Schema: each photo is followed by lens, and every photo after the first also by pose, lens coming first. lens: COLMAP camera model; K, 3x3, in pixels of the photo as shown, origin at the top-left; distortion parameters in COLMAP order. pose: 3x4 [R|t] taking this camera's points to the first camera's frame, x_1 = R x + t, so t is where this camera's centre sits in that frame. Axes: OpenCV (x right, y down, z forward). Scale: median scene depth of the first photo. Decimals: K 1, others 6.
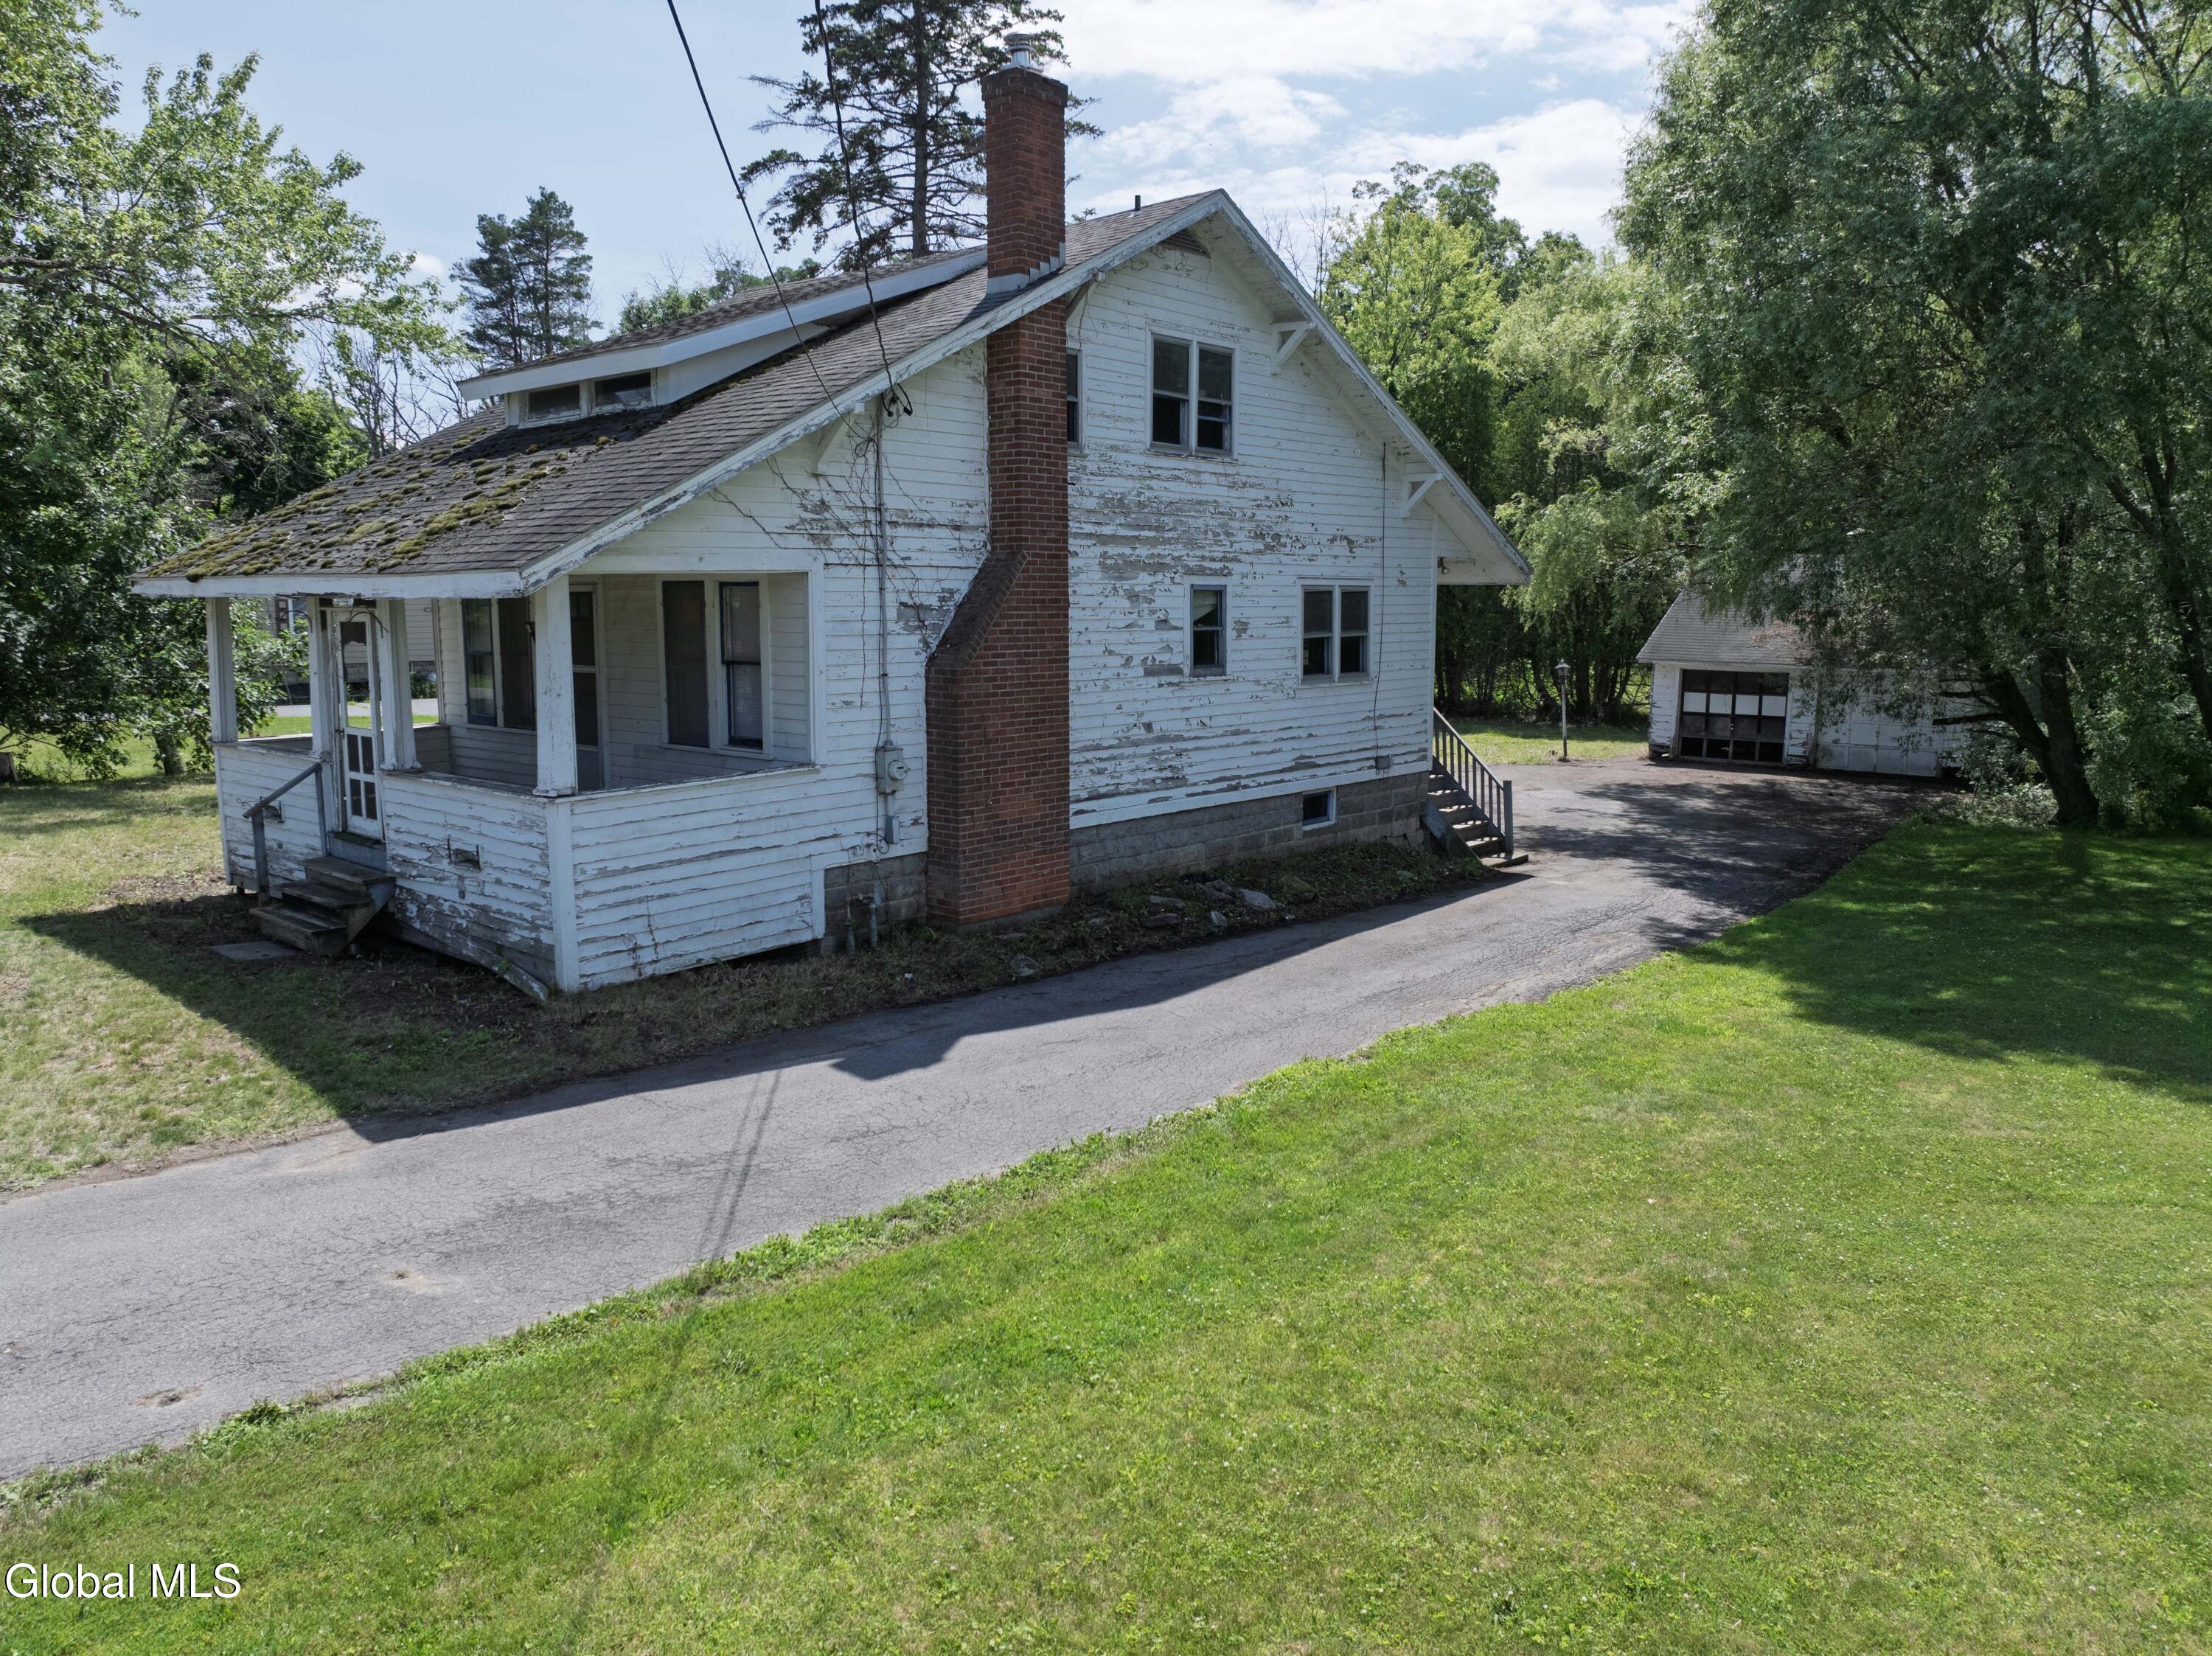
lens RADIAL K [[1537.8, 0, 1108.2], [0, 1537.8, 785.7], [0, 0, 1]] dist [-0.033112, -0.005311]
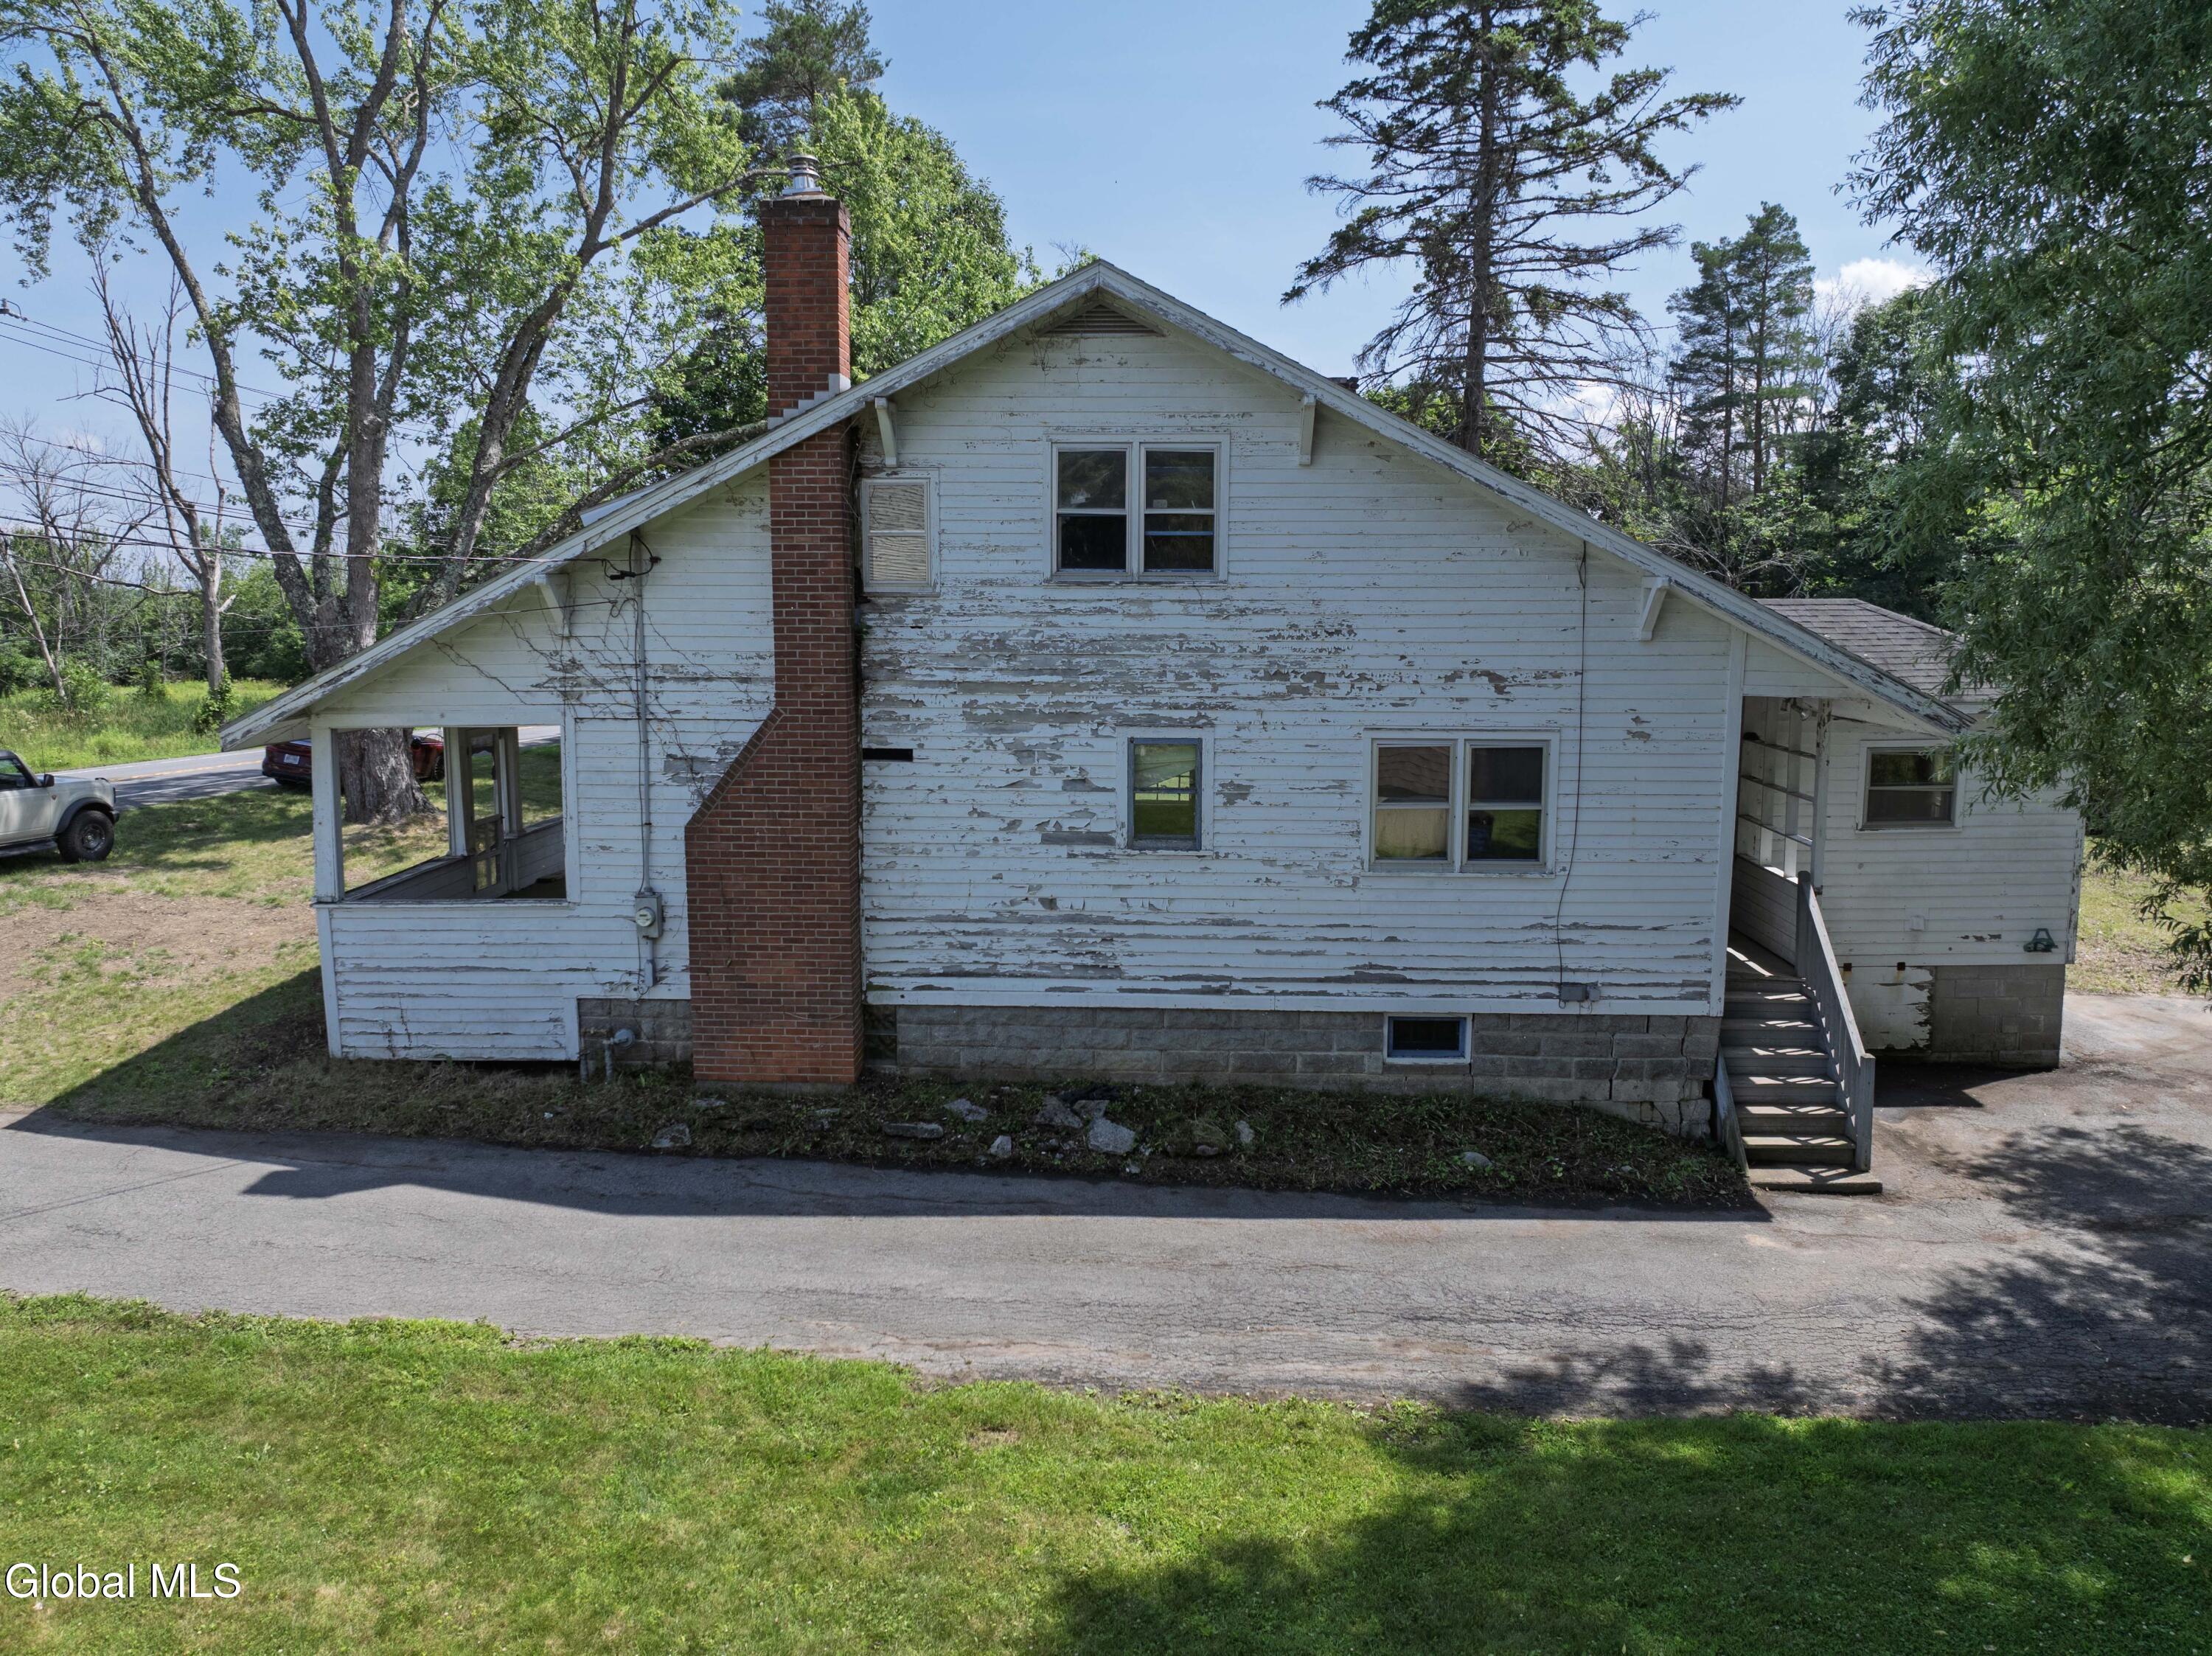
lens RADIAL K [[1537.8, 0, 1108.2], [0, 1537.8, 785.7], [0, 0, 1]] dist [-0.033112, -0.005311]
pose [[0.631553, 0.094635, -0.769535, 0.714434], [-0.098841, 0.994252, 0.041152, -0.144823], [0.769006, 0.050072, 0.637277, 0.491098]]
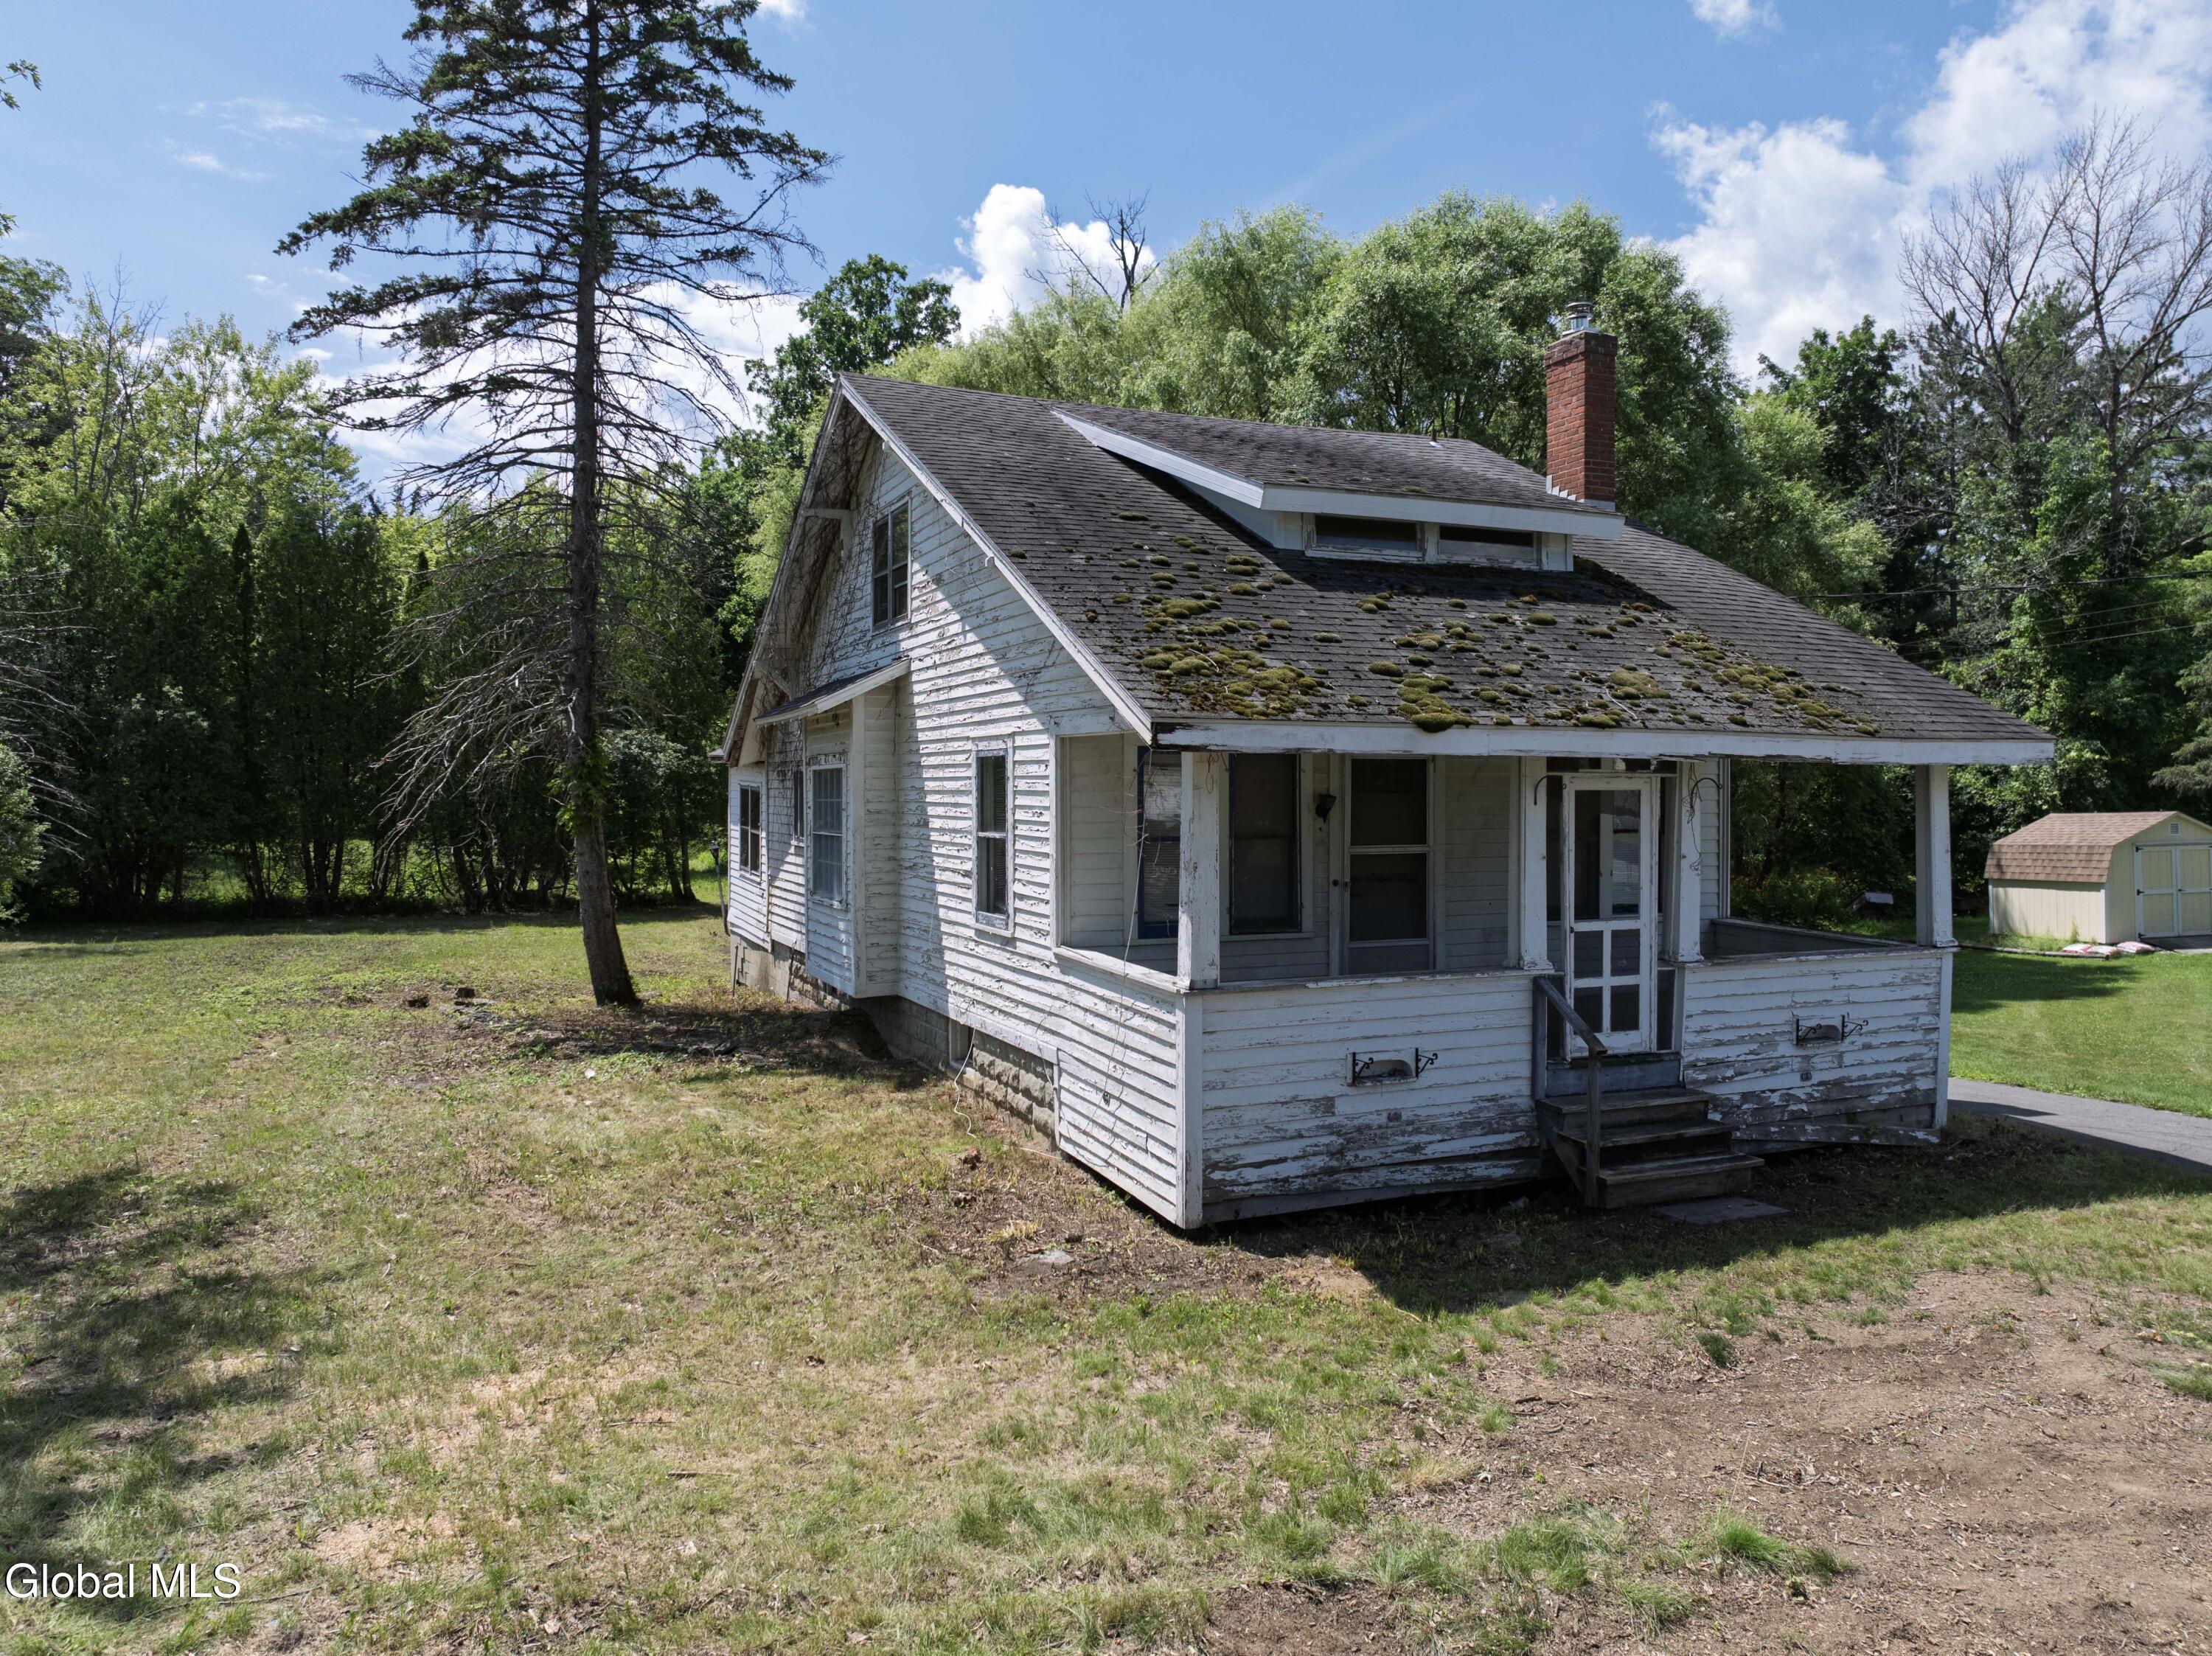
lens RADIAL K [[1537.8, 0, 1108.2], [0, 1537.8, 785.7], [0, 0, 1]] dist [-0.033112, -0.005311]
pose [[0.442753, 0.004515, 0.896632, -1.138852], [0.101985, 0.993244, -0.055361, -0.077849], [-0.890825, 0.115954, 0.439302, 0.739411]]
